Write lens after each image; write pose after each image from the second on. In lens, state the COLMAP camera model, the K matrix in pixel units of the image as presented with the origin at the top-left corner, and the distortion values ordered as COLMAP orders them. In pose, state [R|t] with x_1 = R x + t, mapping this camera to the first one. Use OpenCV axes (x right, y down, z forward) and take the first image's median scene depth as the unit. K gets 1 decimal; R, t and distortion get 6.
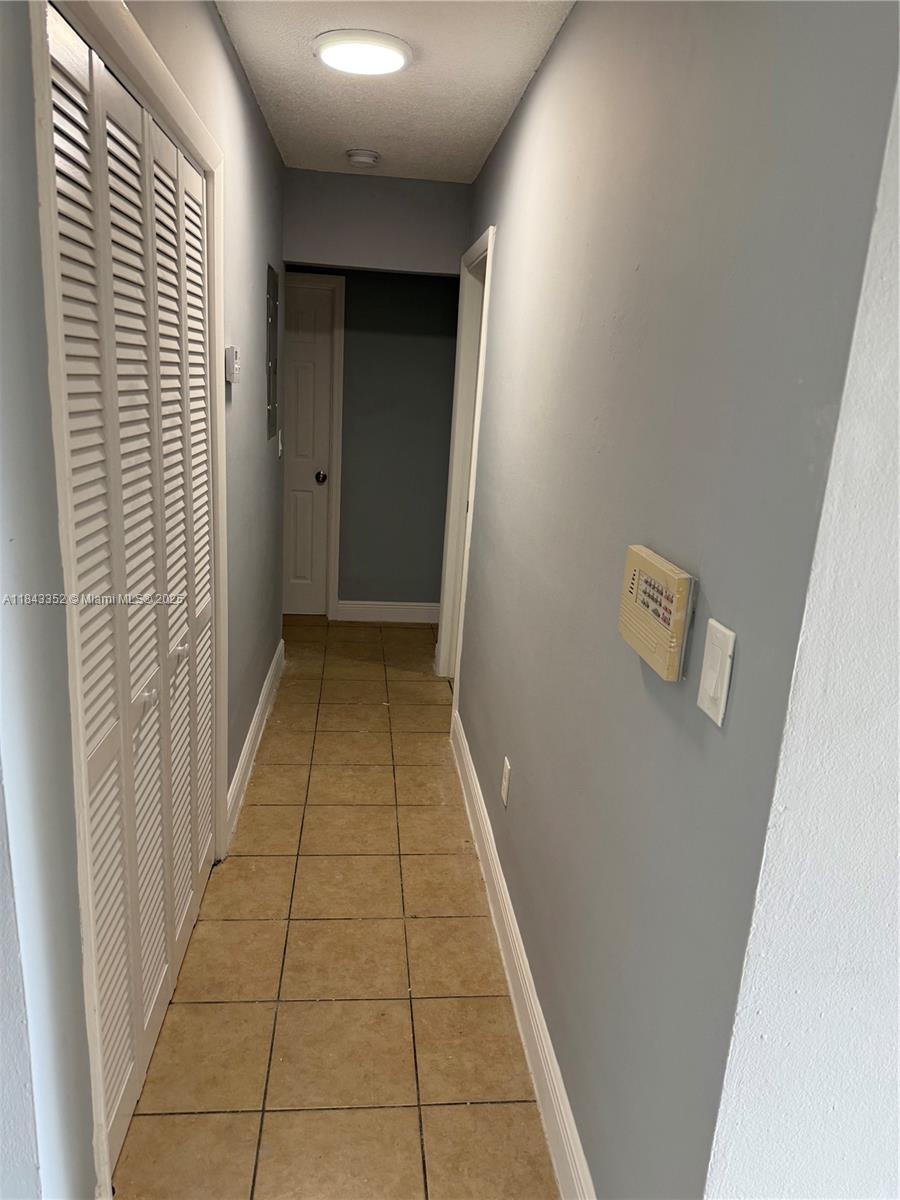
lens RADIAL K [[831.6, 0, 450.0], [0, 831.6, 600.0], [0, 0, 1]] dist [0.080309, -0.123762]
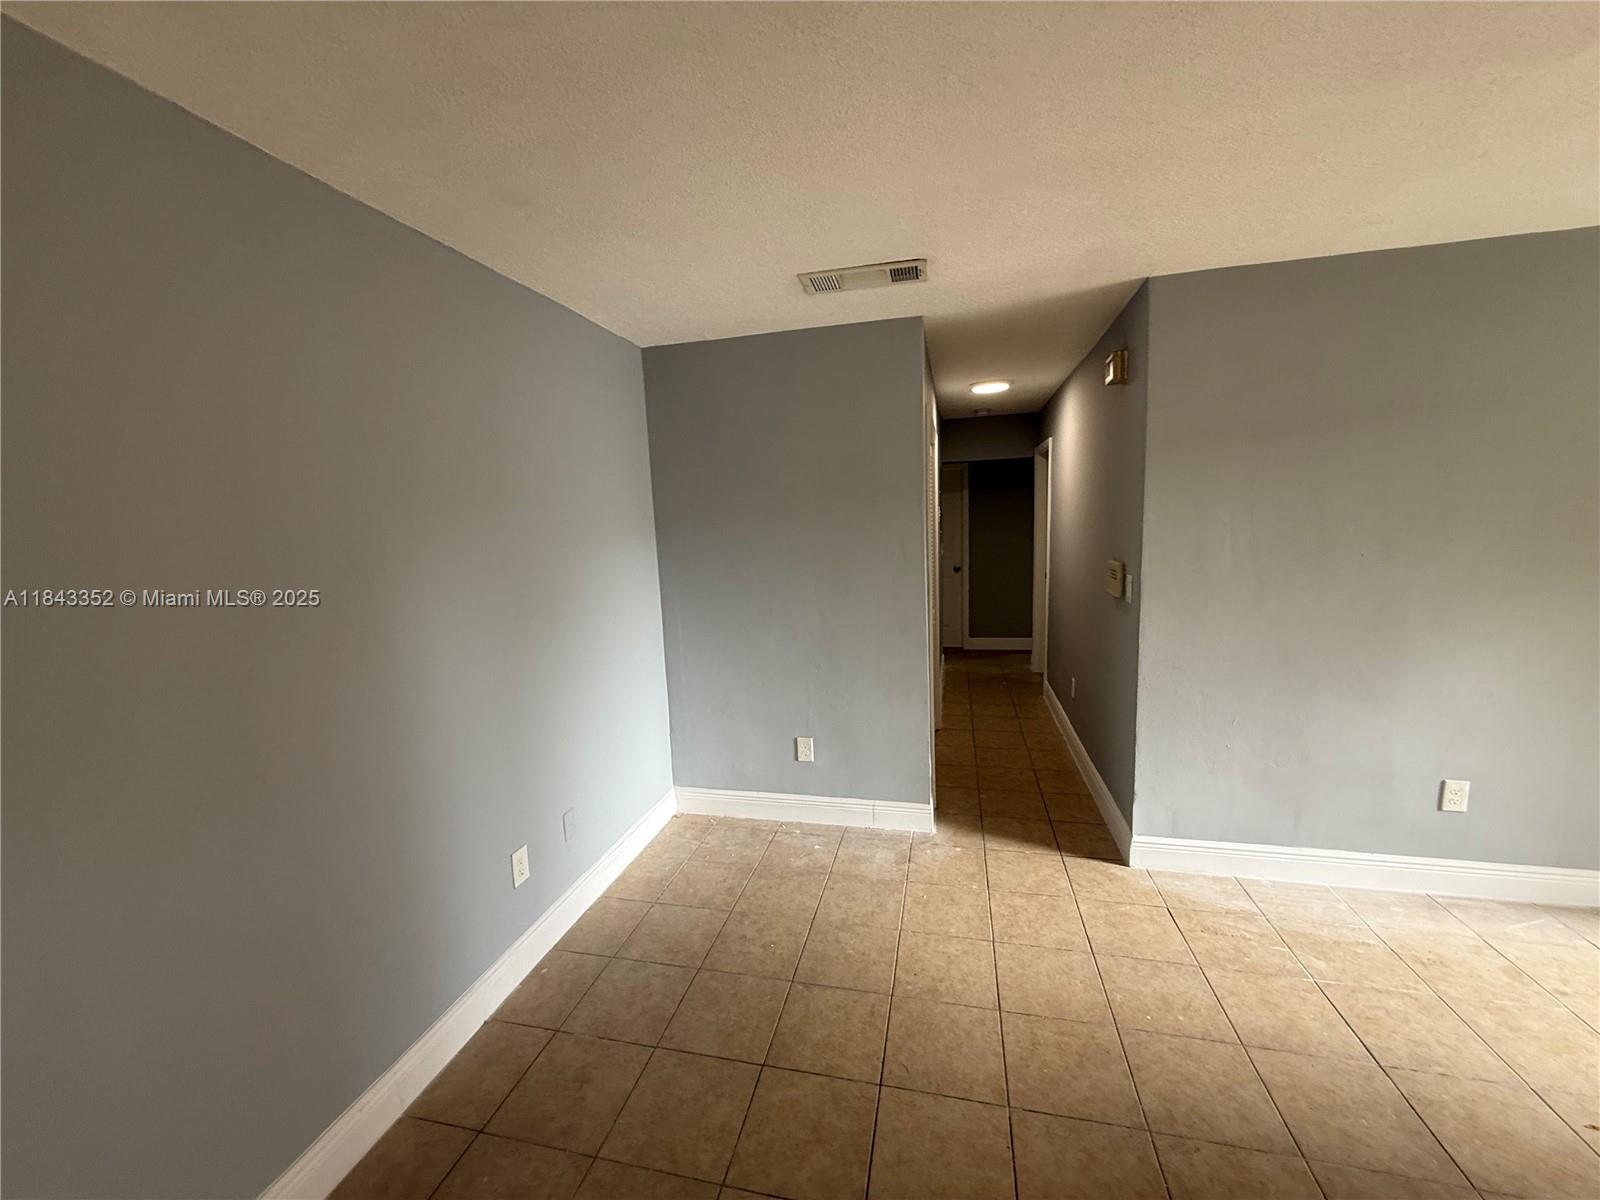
lens RADIAL K [[644.7, 0, 800.0], [0, 644.7, 600.0], [0, 0, 1]] dist [-0.001186, -0.000158]
pose [[0.942222, -0.053108, -0.330753, -0.029400], [0.009842, 0.991316, -0.131136, 0.163632], [0.334845, 0.120304, 0.934562, -0.676189]]
